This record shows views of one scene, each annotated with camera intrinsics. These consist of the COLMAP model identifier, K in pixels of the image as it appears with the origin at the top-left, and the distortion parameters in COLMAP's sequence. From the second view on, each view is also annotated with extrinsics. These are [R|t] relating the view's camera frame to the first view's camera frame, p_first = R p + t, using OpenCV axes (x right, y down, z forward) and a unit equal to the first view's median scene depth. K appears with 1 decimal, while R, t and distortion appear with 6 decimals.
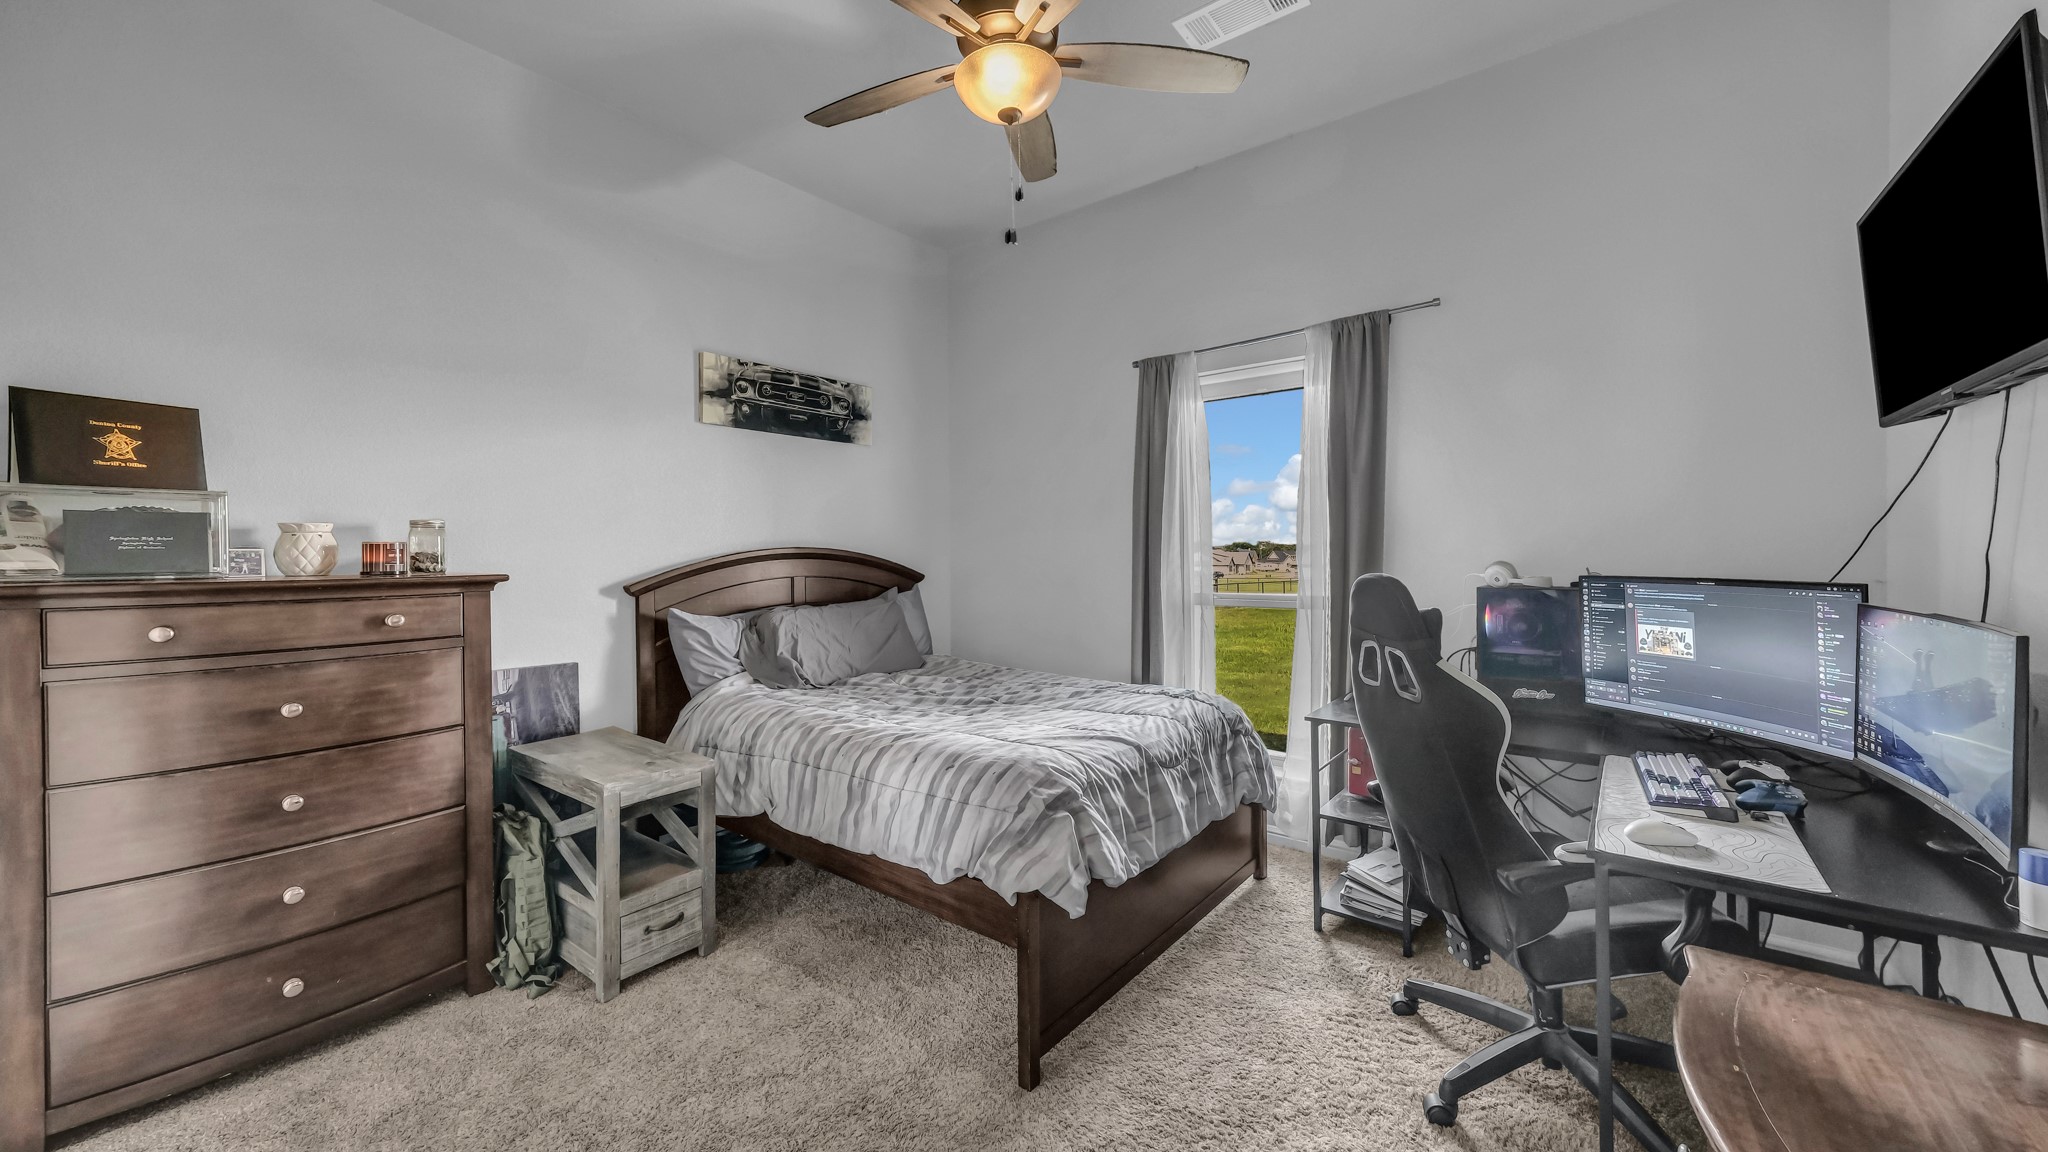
lens RADIAL K [[716.2, 0, 1006.8], [0, 716.2, 566.2], [0, 0, 1]] dist [0.001603, 0.000315]
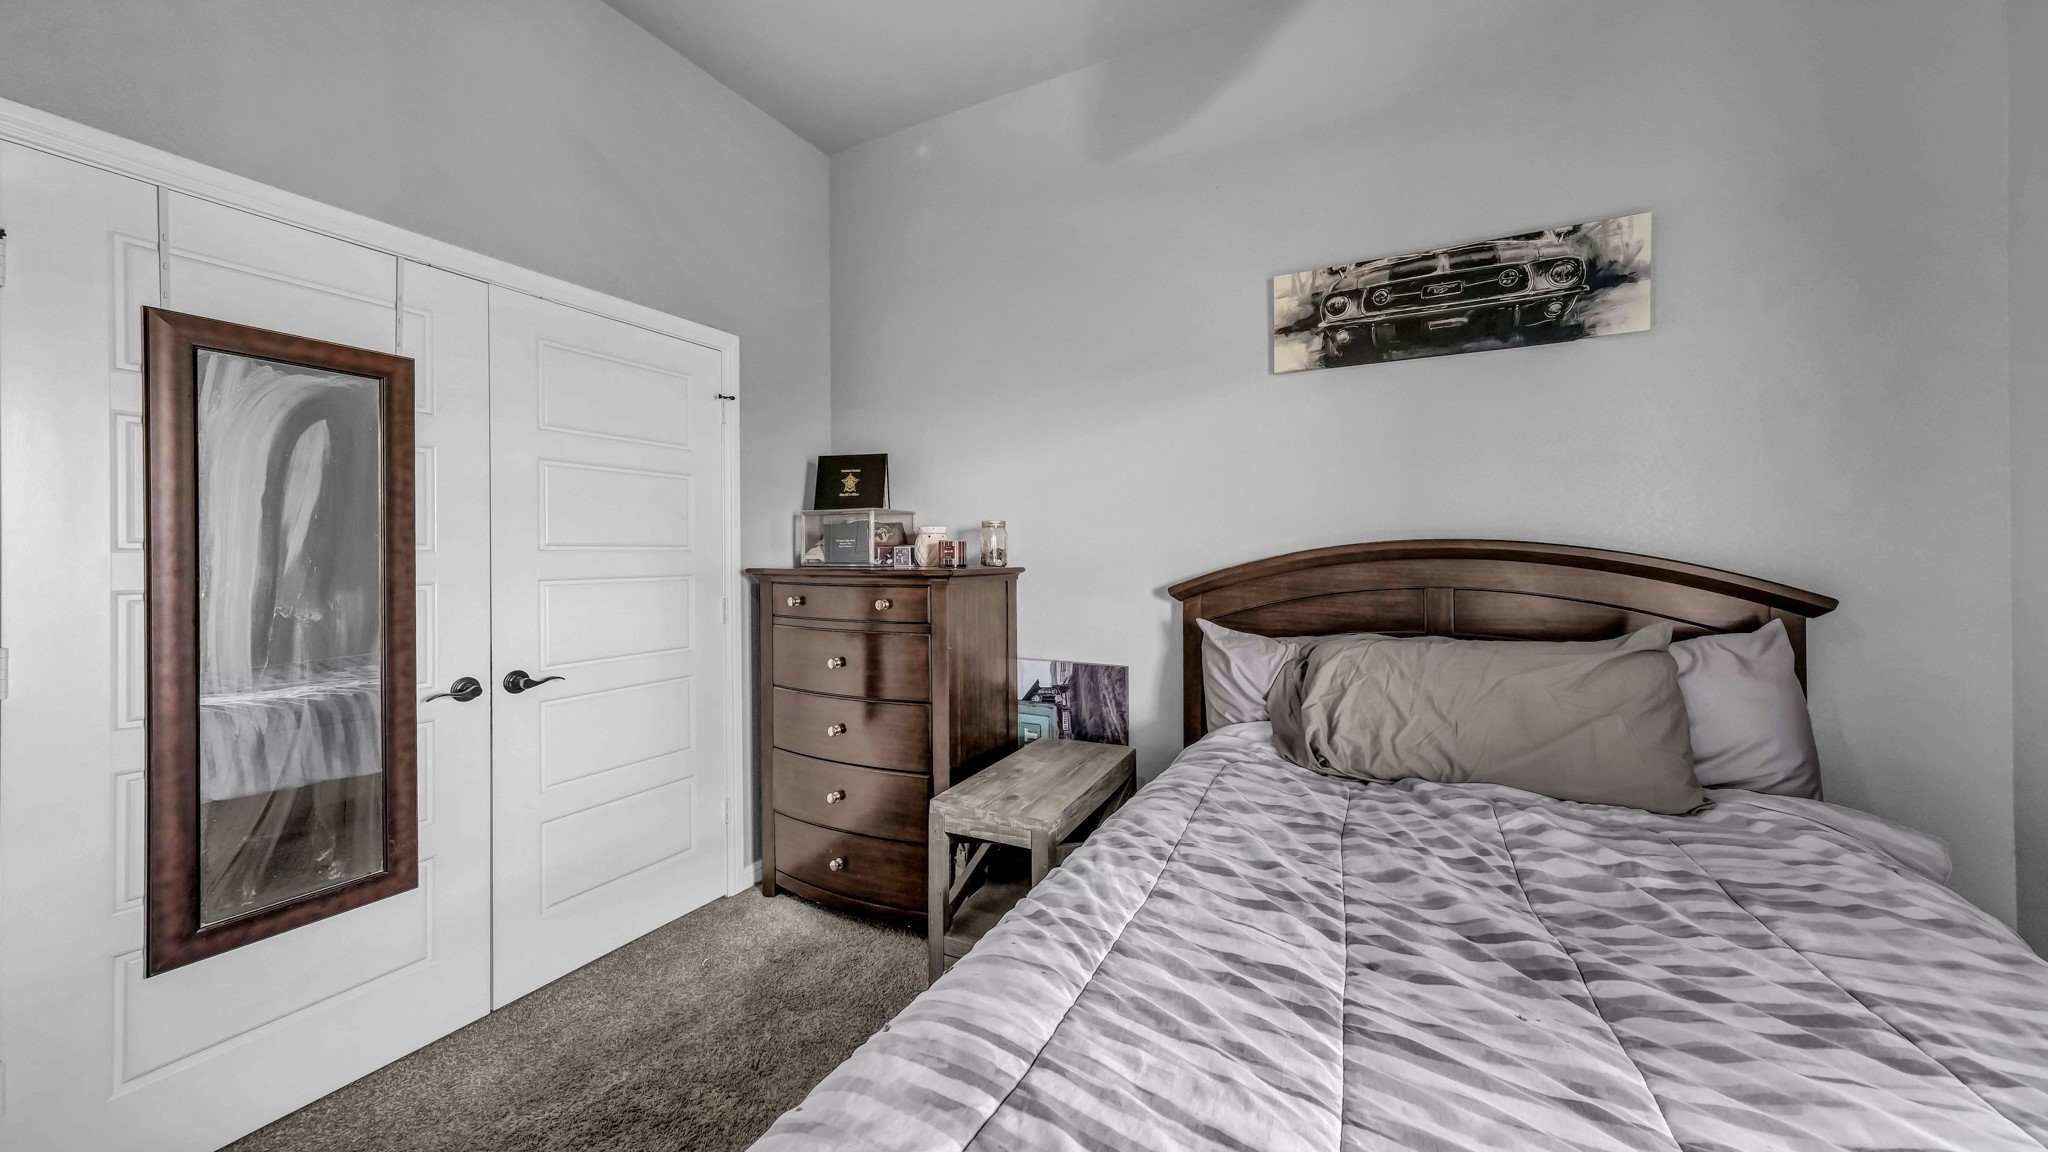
lens RADIAL K [[727.5, 0, 1031.6], [0, 727.5, 570.8], [0, 0, 1]] dist [0.000429, 0.000344]
pose [[0.220535, 0.017737, -0.975218, 0.250242], [-0.021133, 0.999687, 0.013403, -0.000738], [0.975150, 0.017654, 0.220840, 0.573143]]
